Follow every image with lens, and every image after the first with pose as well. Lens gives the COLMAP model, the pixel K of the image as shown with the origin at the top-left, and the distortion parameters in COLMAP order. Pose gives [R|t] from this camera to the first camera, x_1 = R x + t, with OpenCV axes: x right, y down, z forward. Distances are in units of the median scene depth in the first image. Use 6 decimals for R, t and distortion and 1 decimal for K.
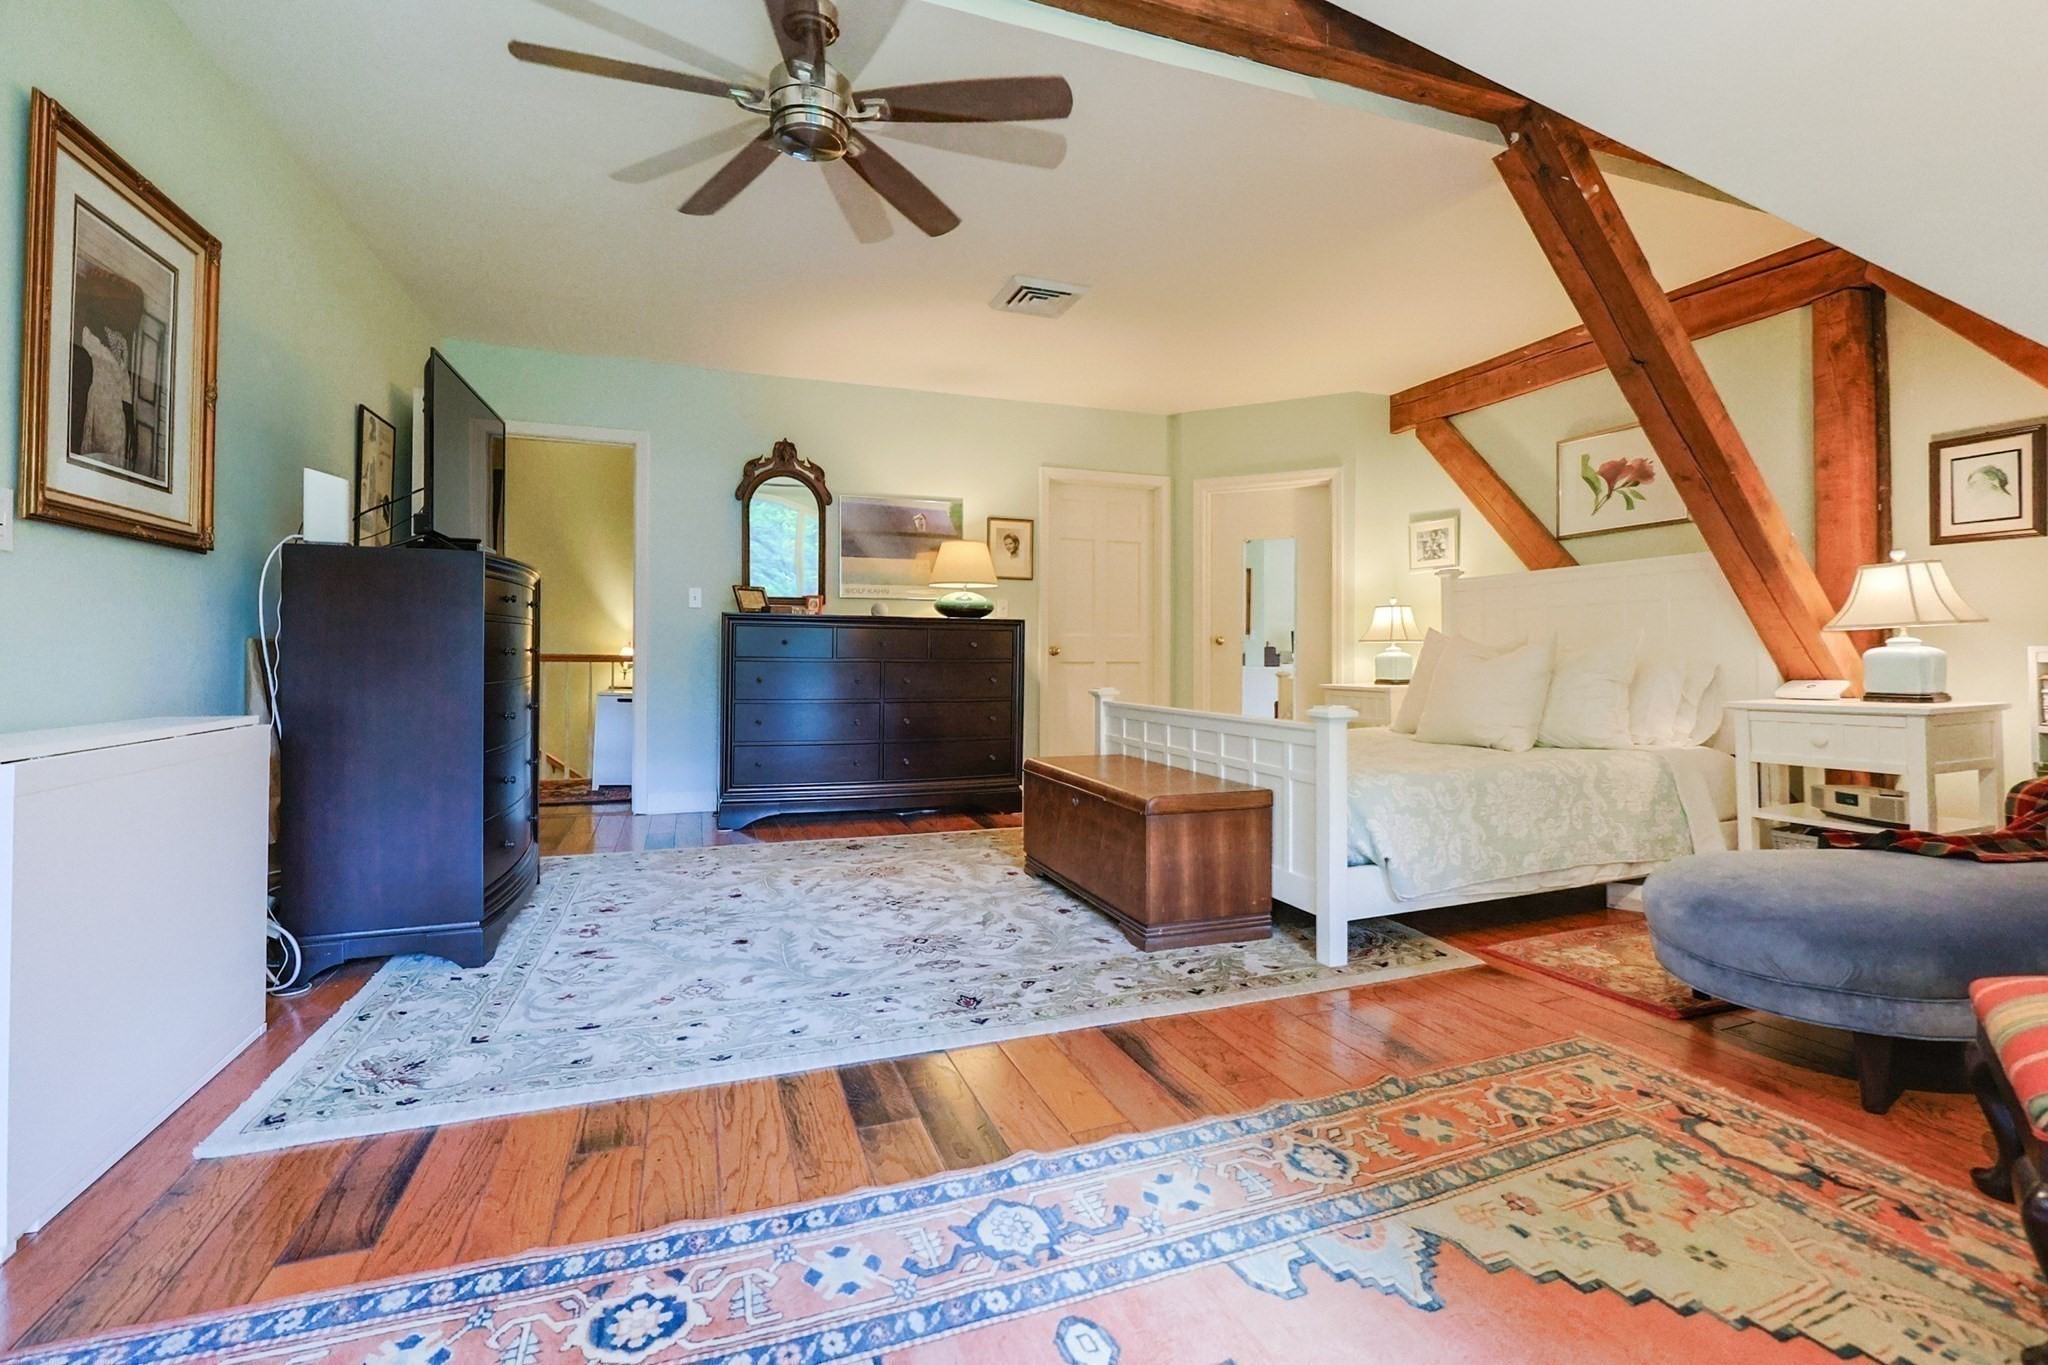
lens RADIAL K [[855.9, 0, 1028.3], [0, 855.9, 638.6], [0, 0, 1]] dist [-0.004067, 0.000337]
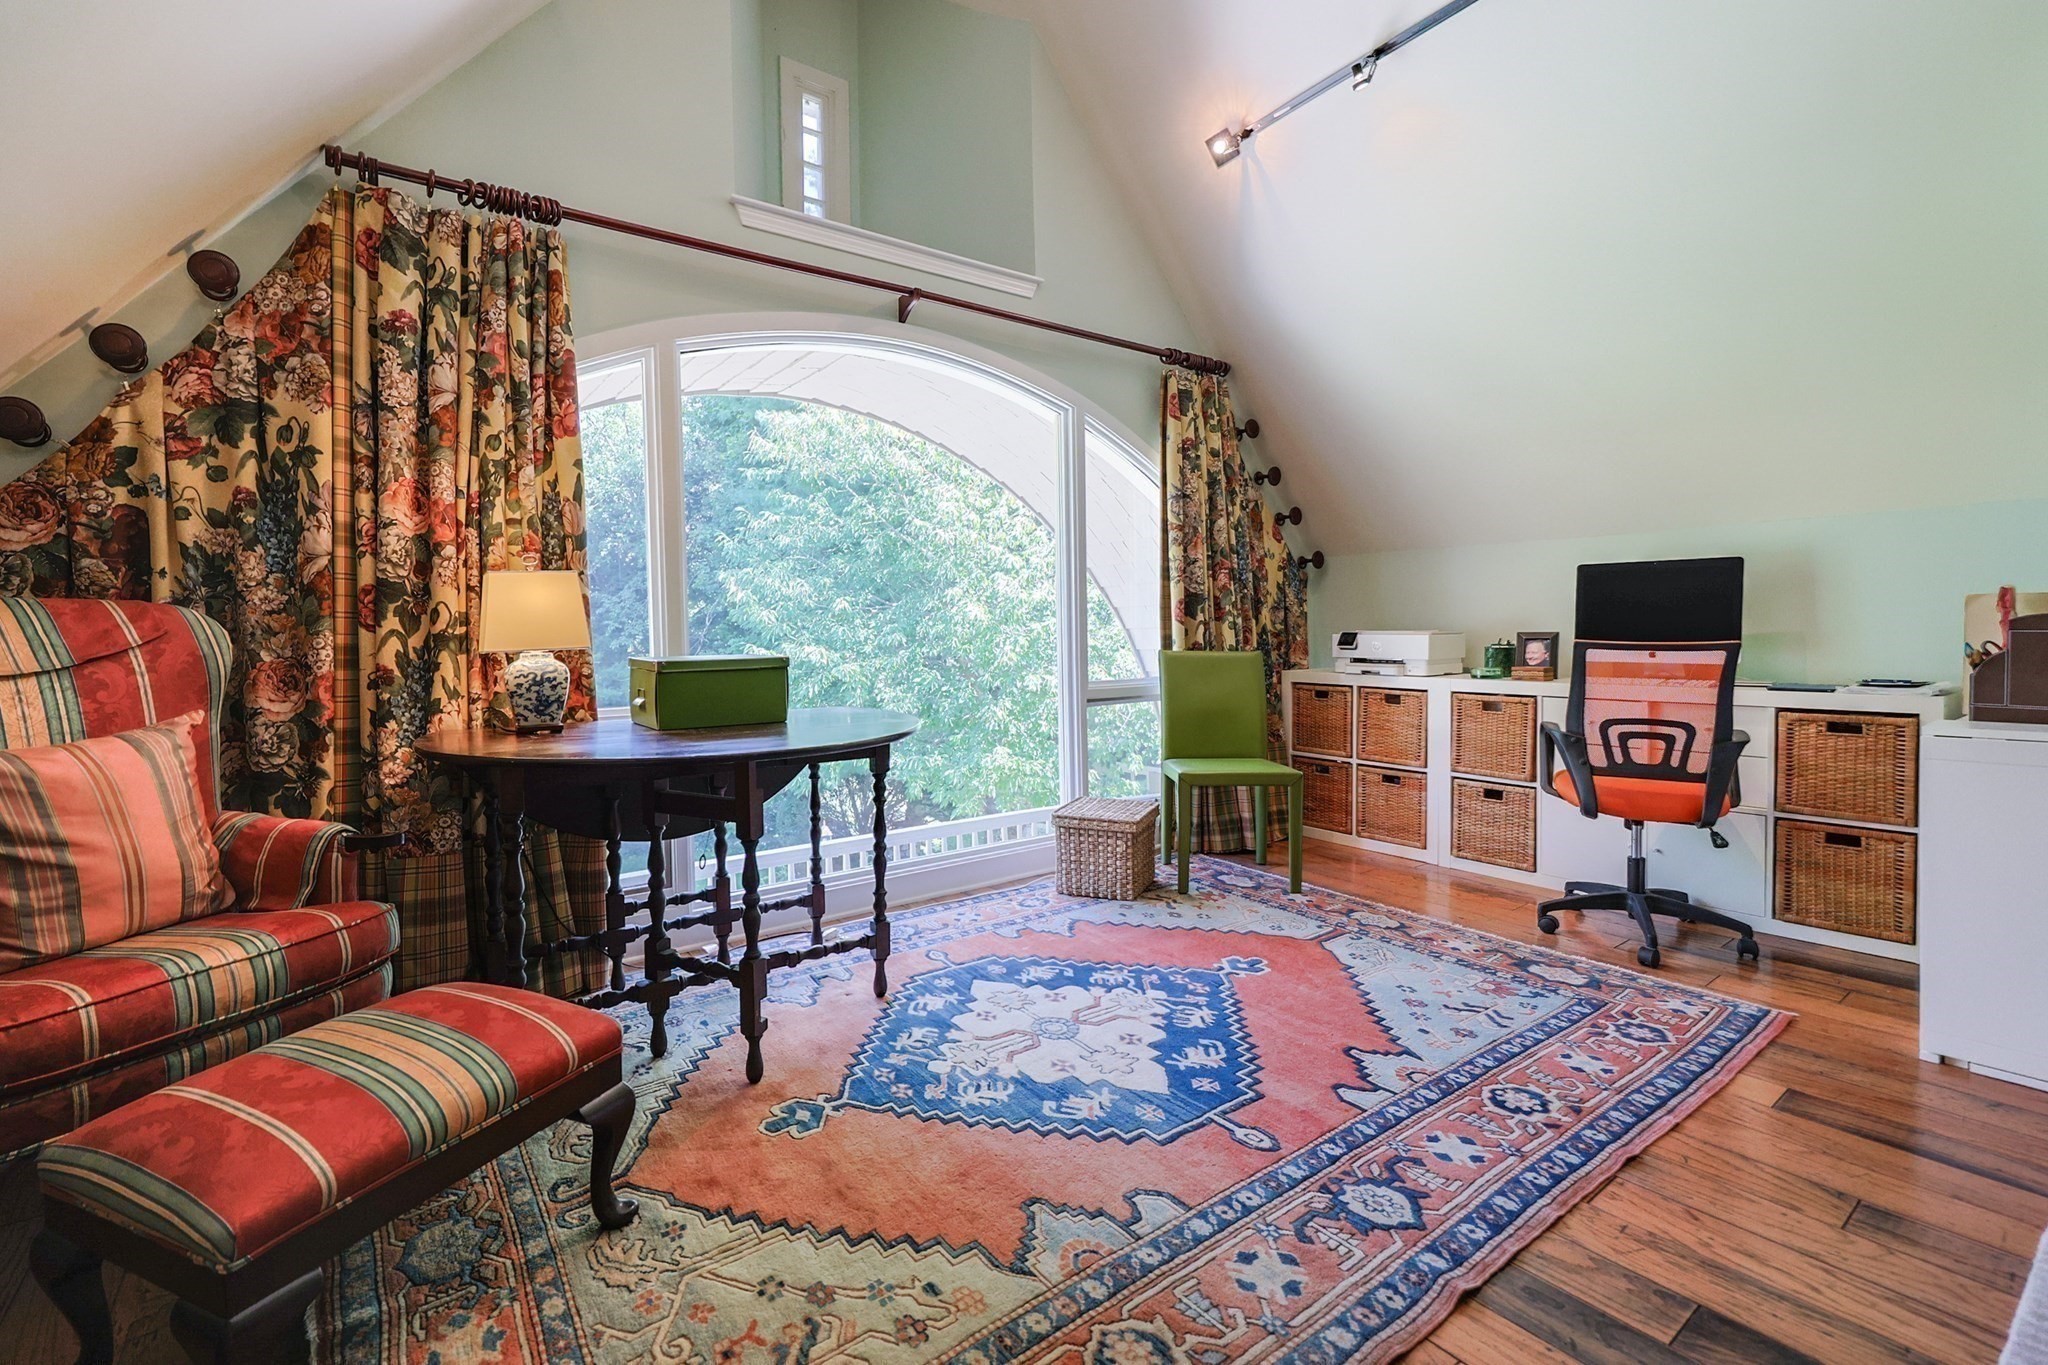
lens RADIAL K [[905.9, 0, 1008.3], [0, 905.9, 654.3], [0, 0, 1]] dist [-0.004461, 0.000602]
pose [[-0.962647, 0.026621, -0.269447, 0.442793], [0.027981, 0.999608, -0.001204, -0.020148], [0.269309, -0.008698, -0.963015, 1.198955]]
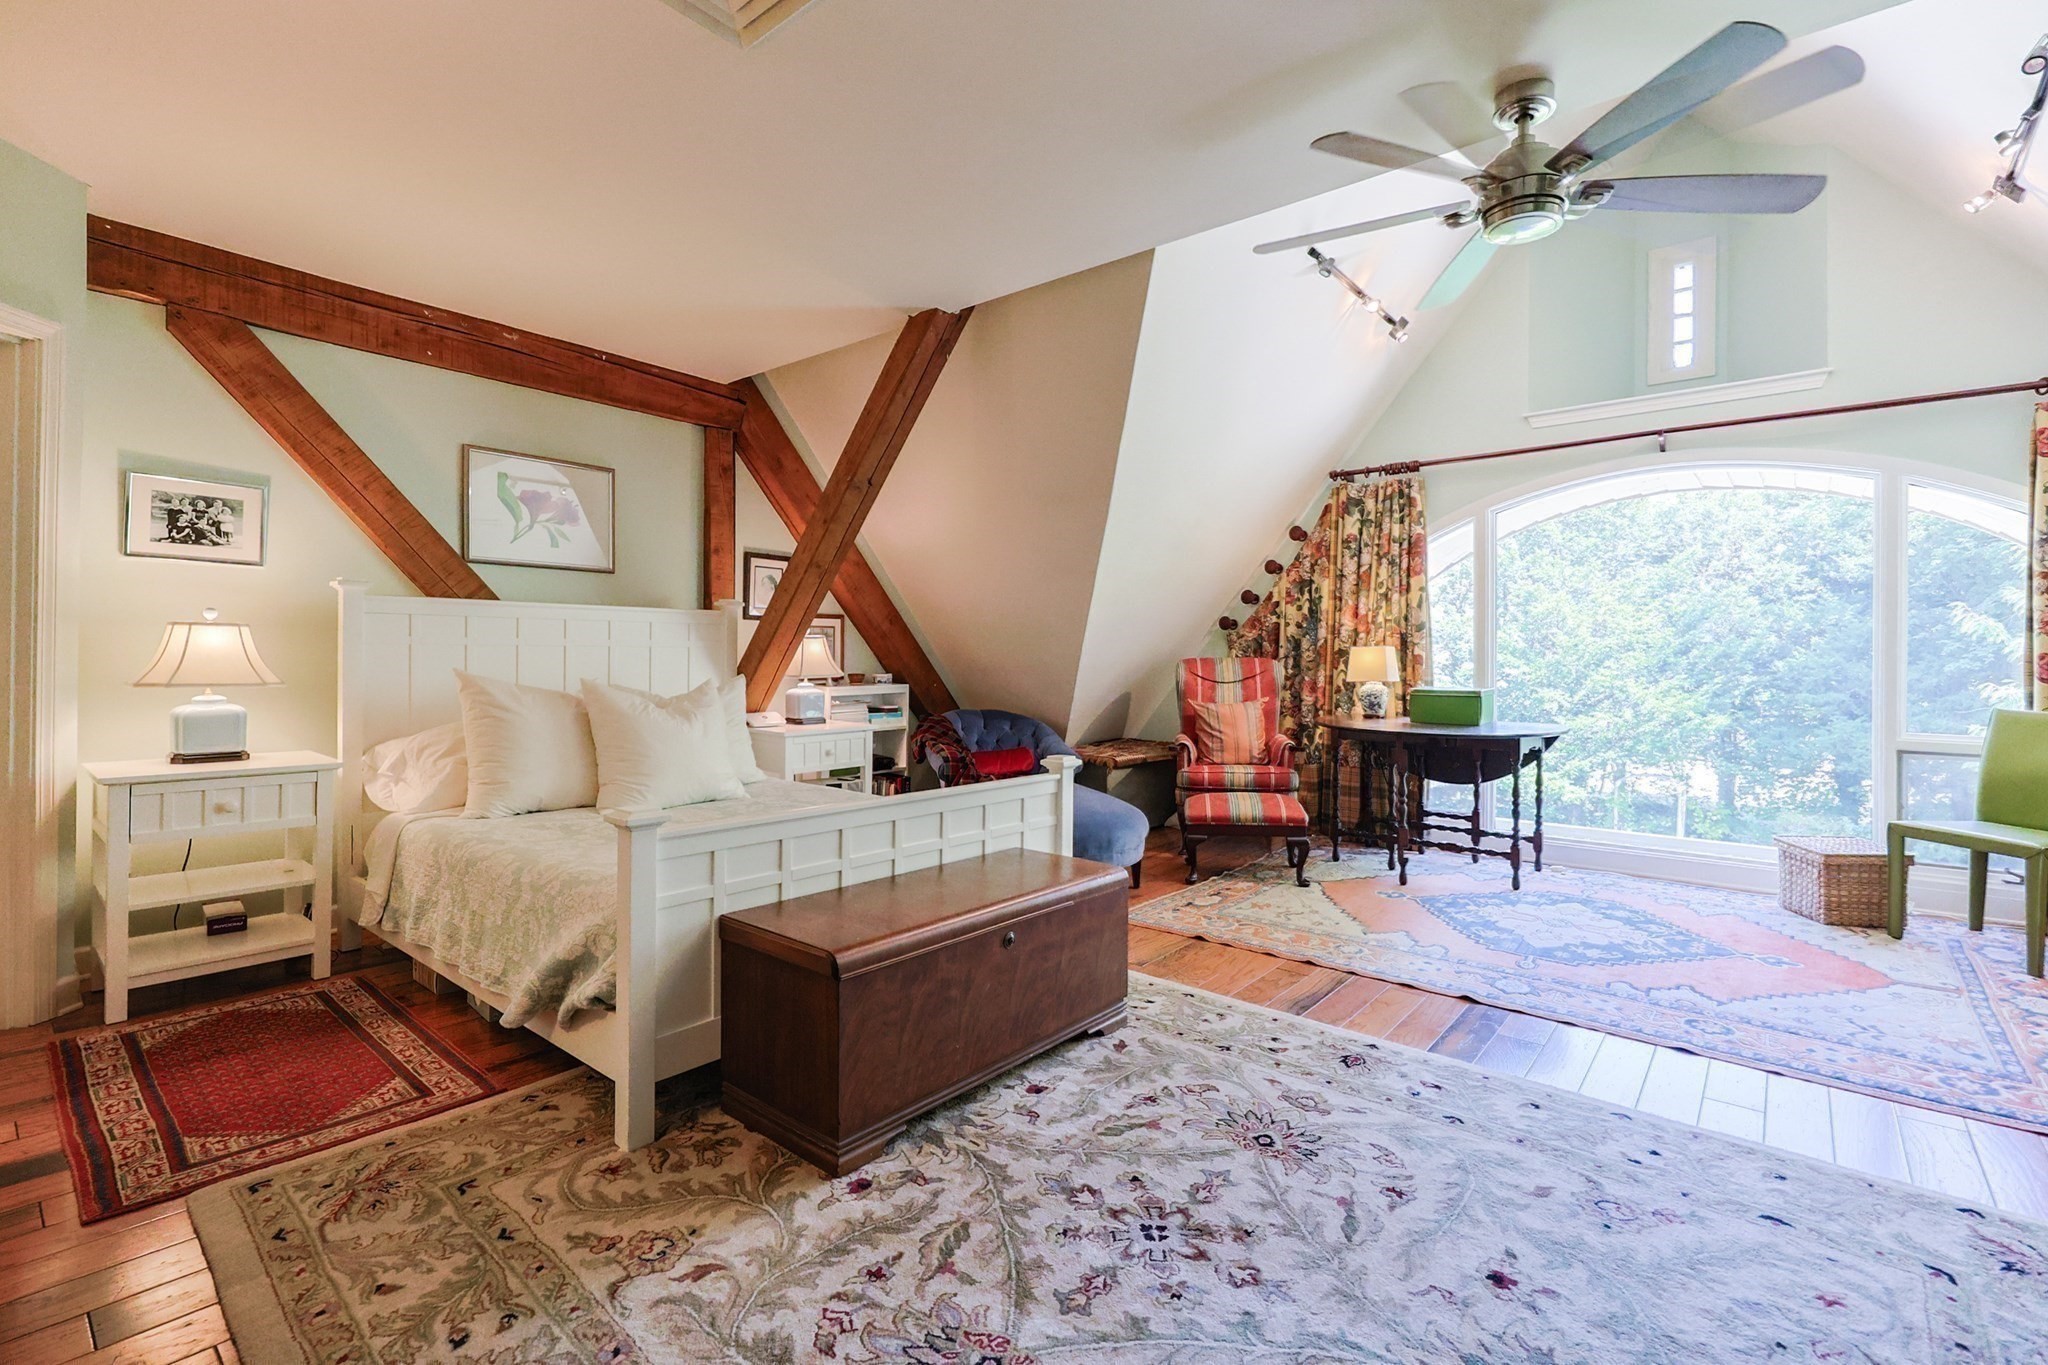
lens RADIAL K [[905.9, 0, 1033.0], [0, 905.9, 658.1], [0, 0, 1]] dist [-0.004461, 0.000602]
pose [[-0.478974, -0.001314, 0.877828, -0.862878], [-0.024138, 0.999640, -0.011675, -0.049692], [-0.877497, -0.026781, -0.478833, 1.900220]]
